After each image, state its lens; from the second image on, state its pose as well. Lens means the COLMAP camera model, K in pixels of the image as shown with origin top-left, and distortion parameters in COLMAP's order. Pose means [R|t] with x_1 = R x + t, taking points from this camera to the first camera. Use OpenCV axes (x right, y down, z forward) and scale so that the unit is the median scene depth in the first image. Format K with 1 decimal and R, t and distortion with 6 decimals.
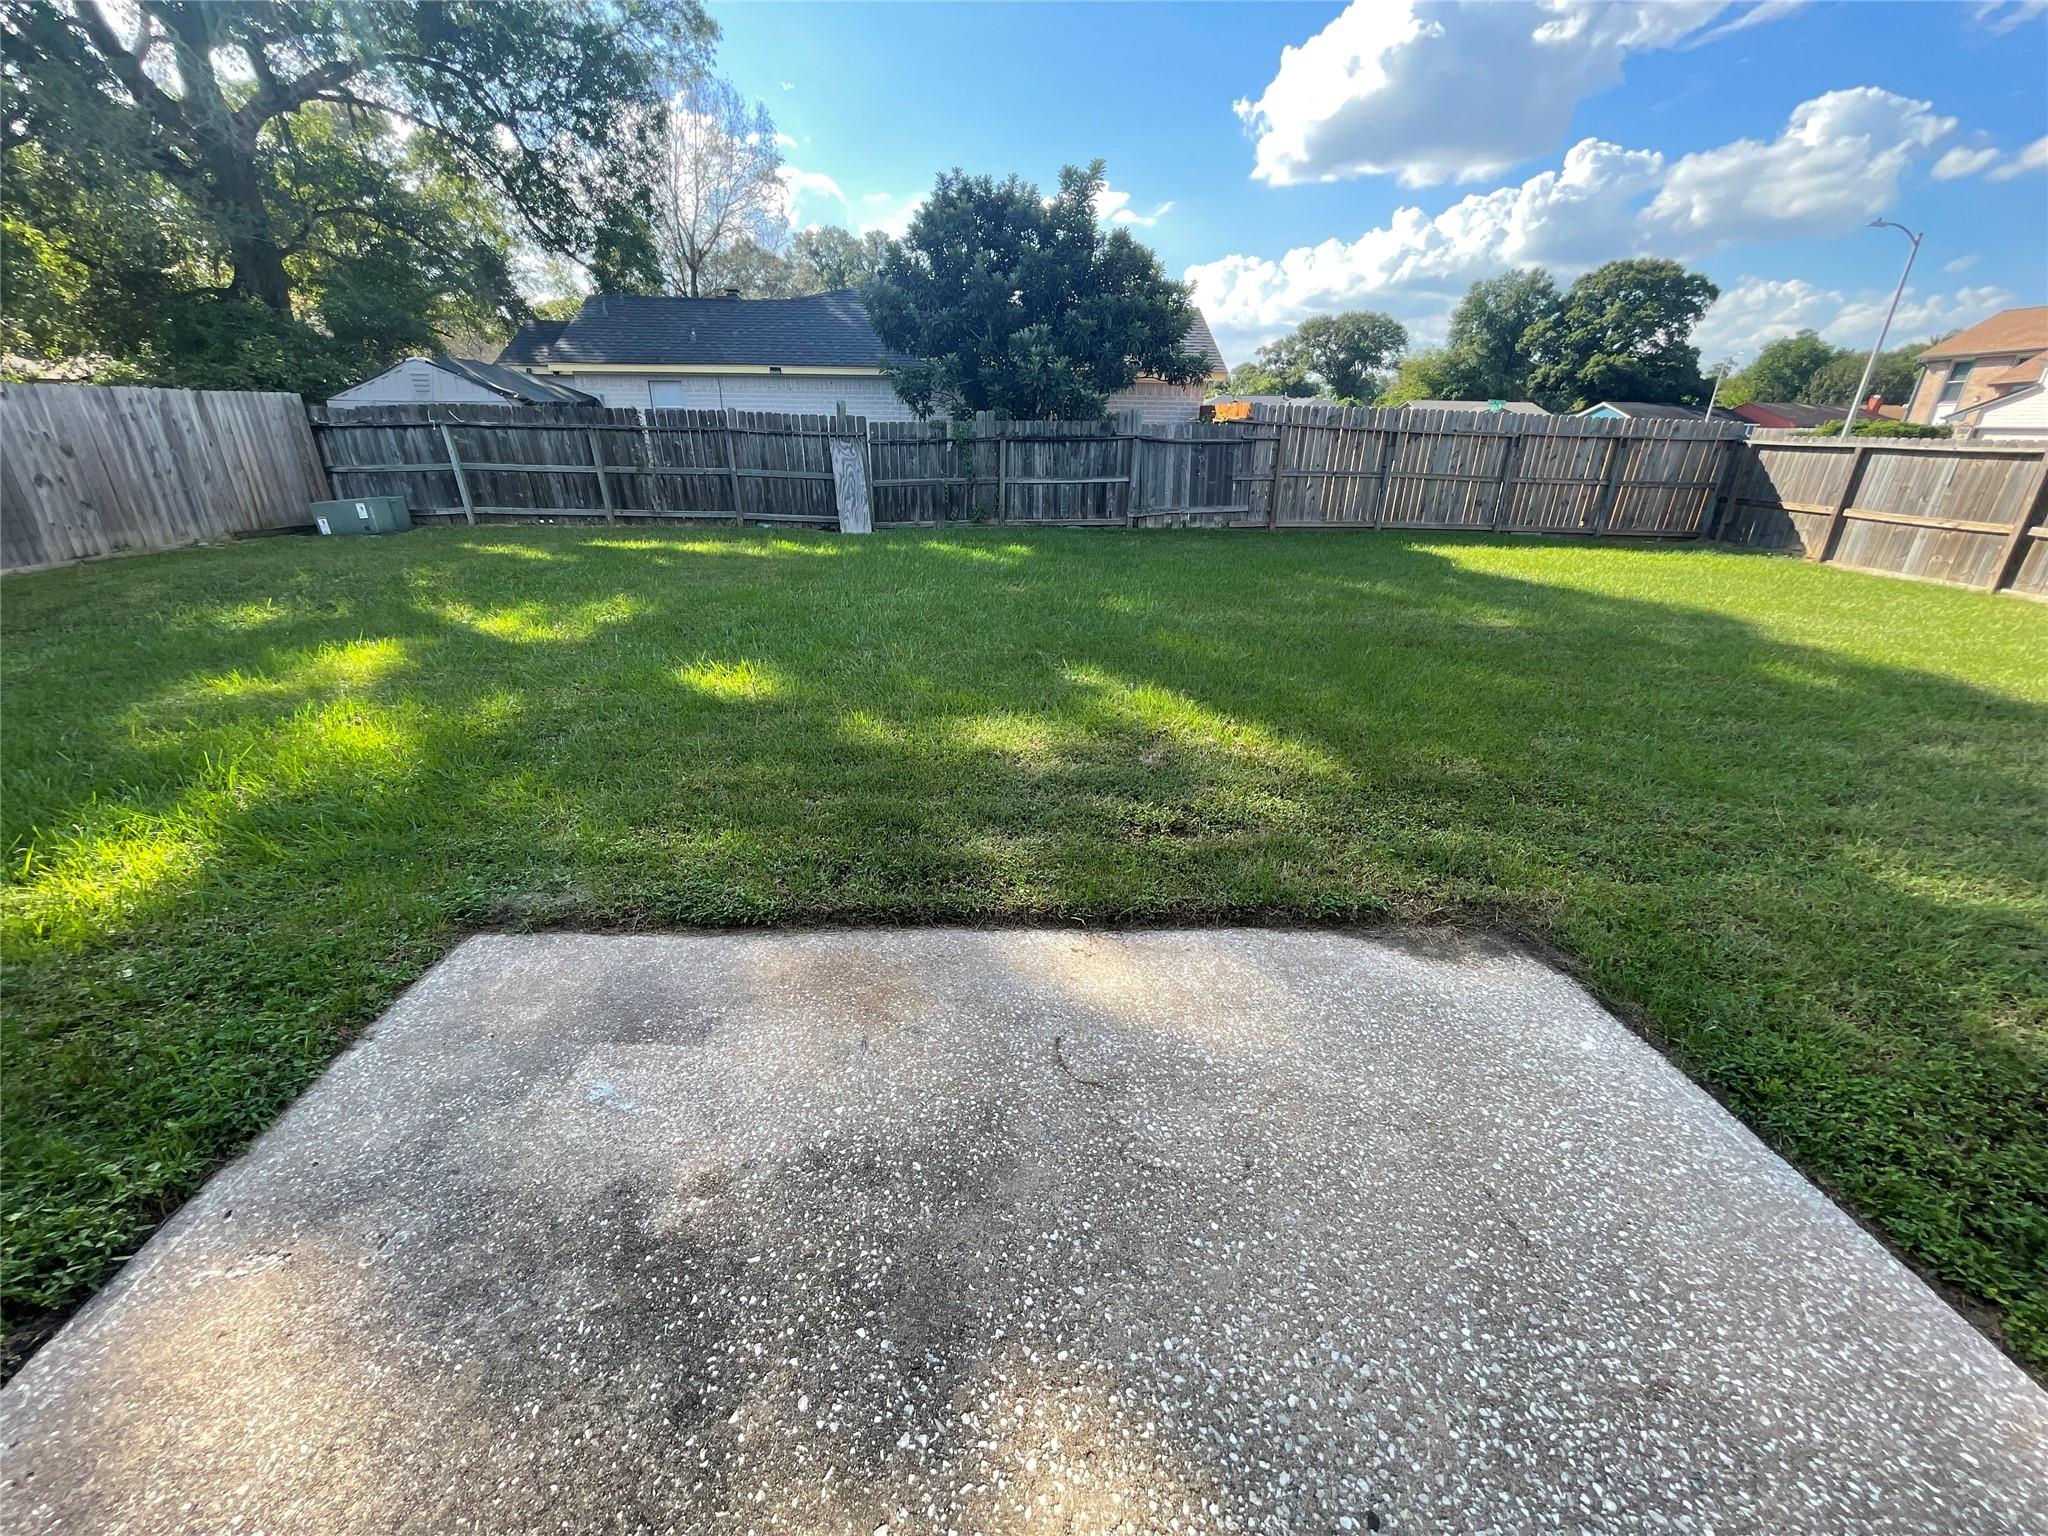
lens RADIAL K [[826.3, 0, 1022.6], [0, 826.3, 765.5], [0, 0, 1]] dist [0.000801, 0.000159]
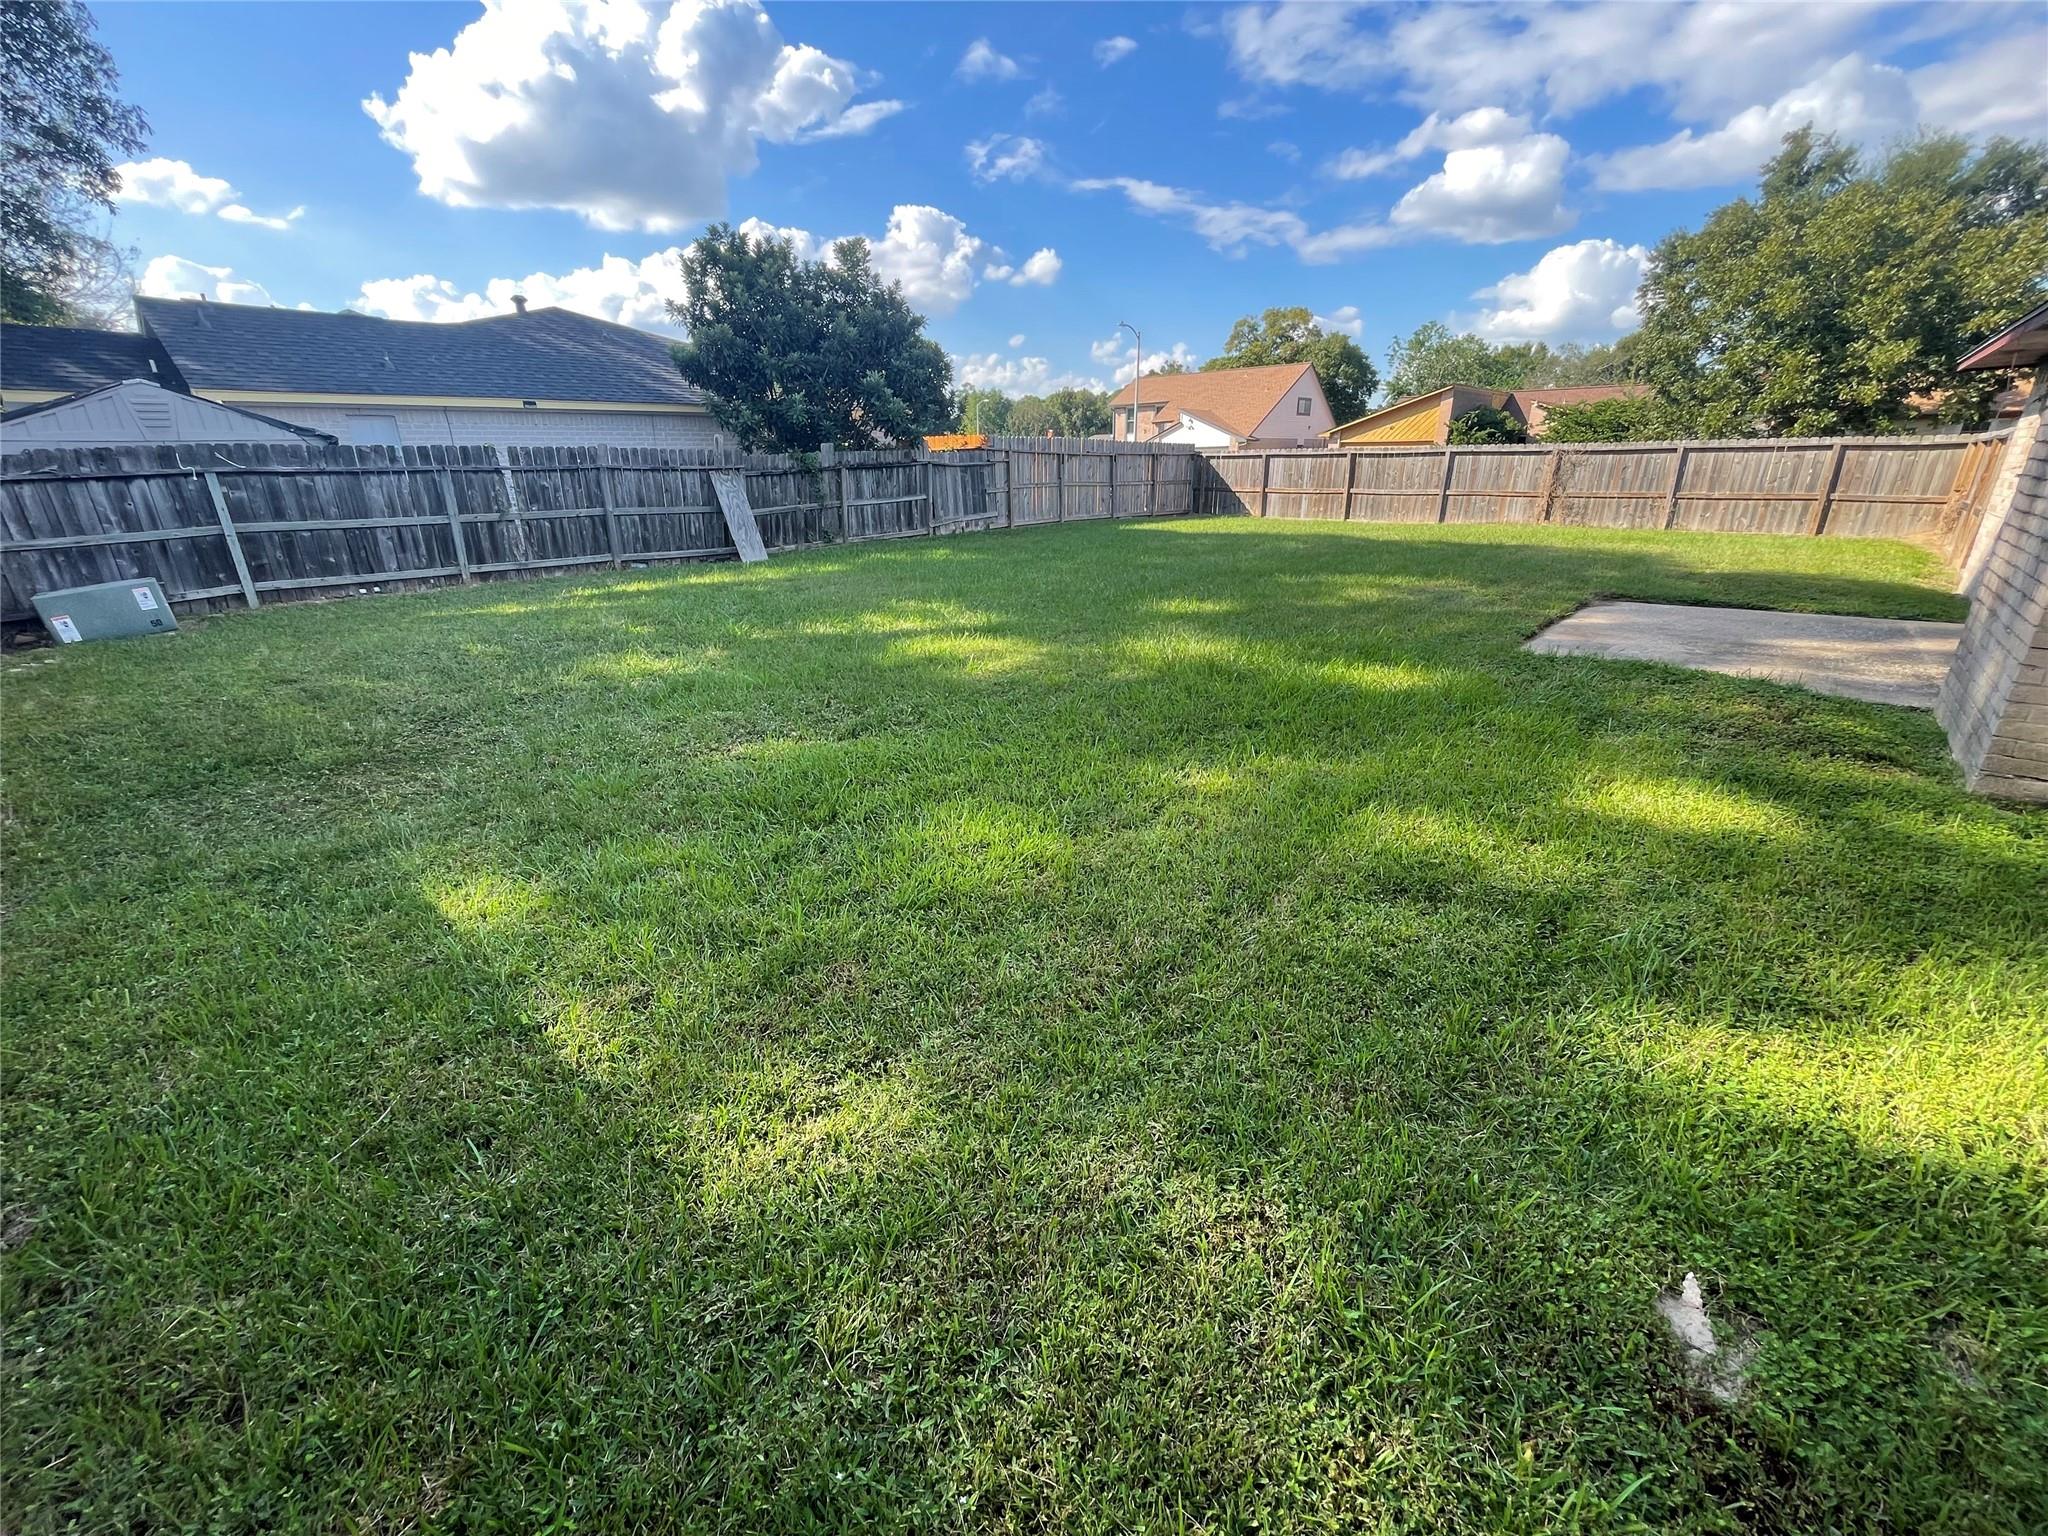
lens RADIAL K [[826.3, 0, 1017.1], [0, 826.3, 770.6], [0, 0, 1]] dist [0.000801, 0.000159]
pose [[0.715584, -0.270344, 0.644092, -0.699508], [0.291183, 0.953584, 0.076743, -0.013164], [-0.634943, 0.132633, 0.761089, 0.033711]]
